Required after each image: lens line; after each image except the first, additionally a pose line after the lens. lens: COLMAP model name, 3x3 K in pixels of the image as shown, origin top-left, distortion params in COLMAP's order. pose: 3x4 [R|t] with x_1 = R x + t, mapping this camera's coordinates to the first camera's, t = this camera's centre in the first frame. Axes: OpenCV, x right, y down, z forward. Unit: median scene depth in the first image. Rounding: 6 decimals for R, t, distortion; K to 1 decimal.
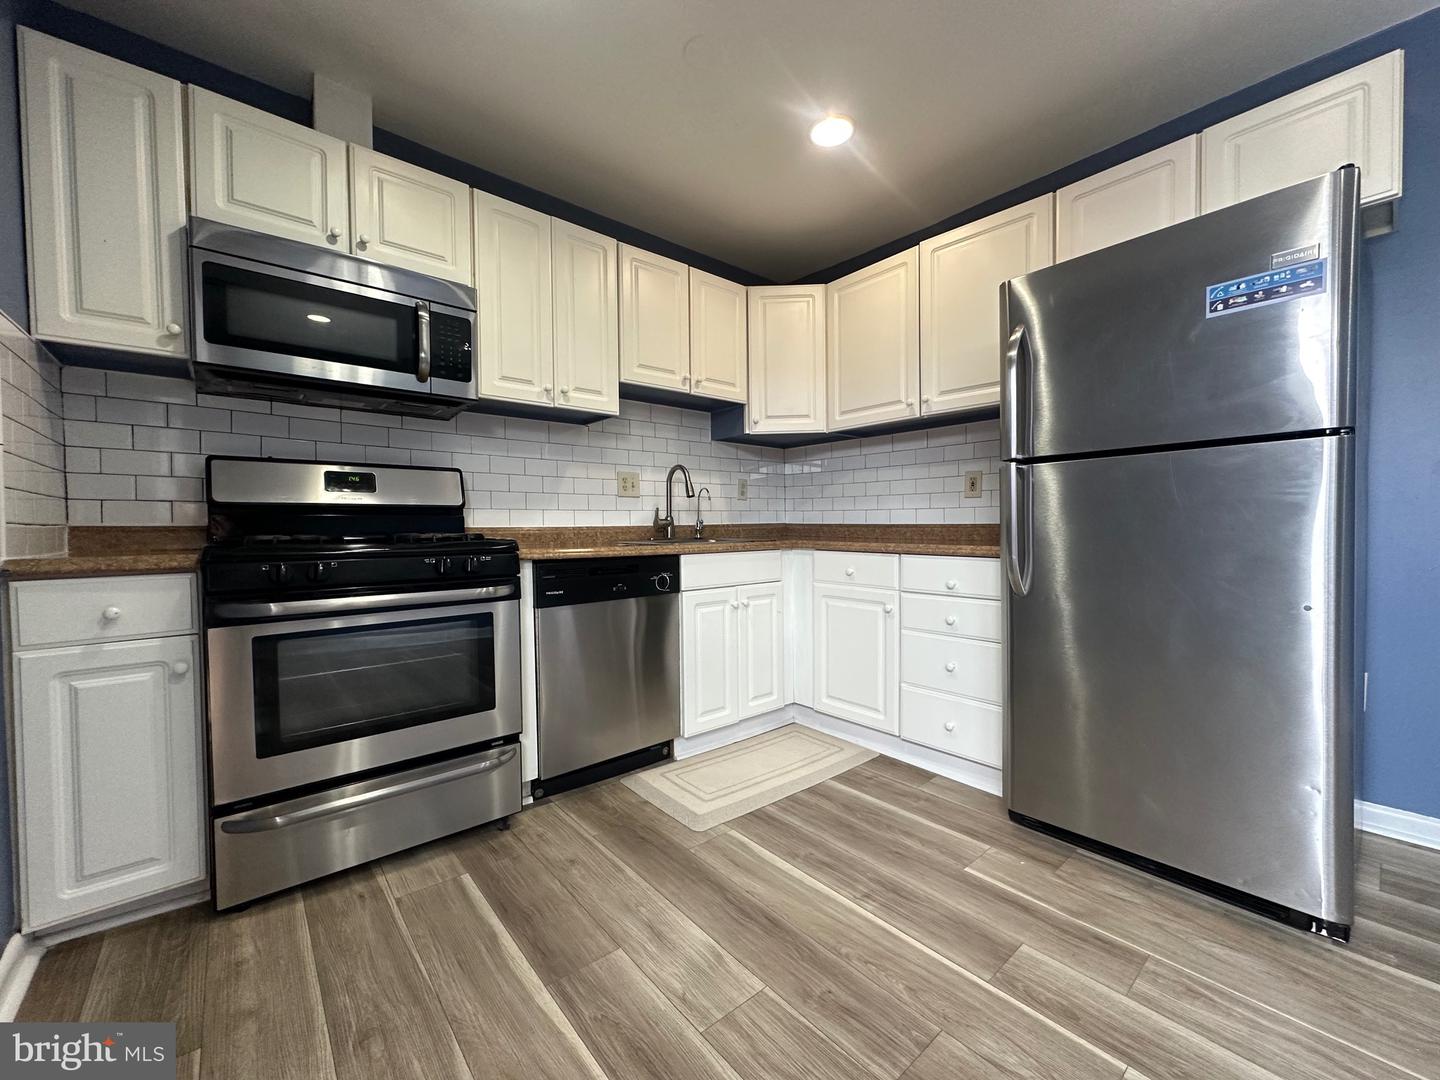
lens RADIAL K [[575.7, 0, 722.4], [0, 575.7, 542.3], [0, 0, 1]] dist [-0.004297, 0.001583]
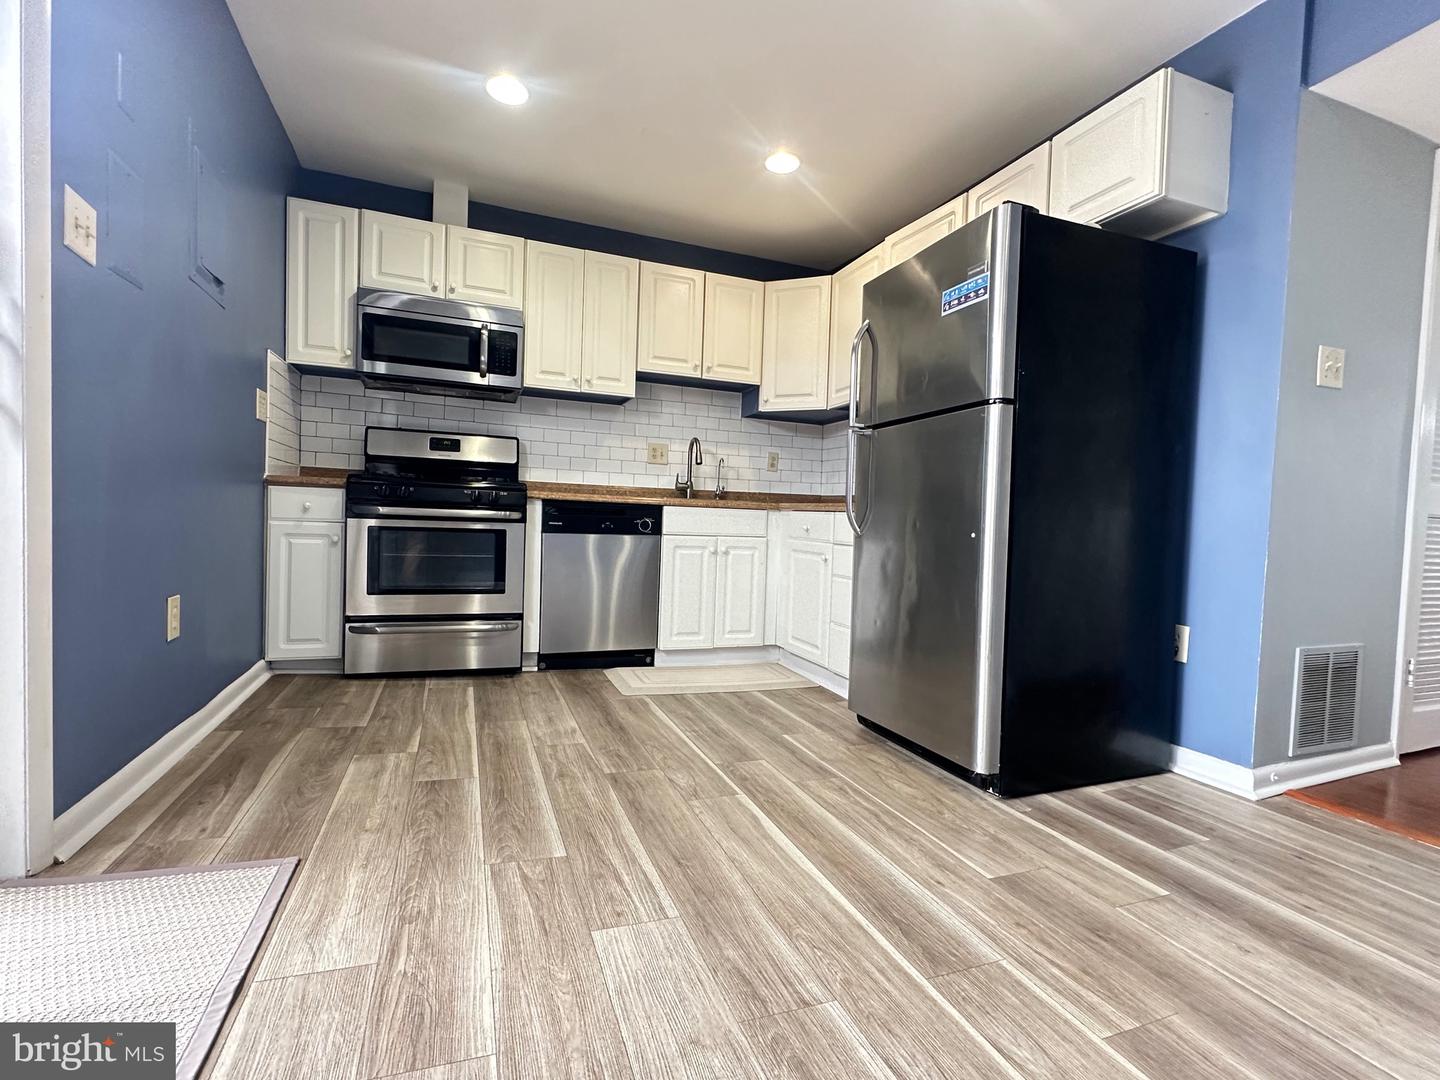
lens RADIAL K [[662.2, 0, 713.5], [0, 662.2, 542.6], [0, 0, 1]] dist [-0.002814, -0.000266]
pose [[0.941970, 0.055789, -0.331028, 0.651903], [-0.055143, 0.998414, 0.011349, 0.100247], [0.331136, 0.007563, 0.943553, -0.434728]]
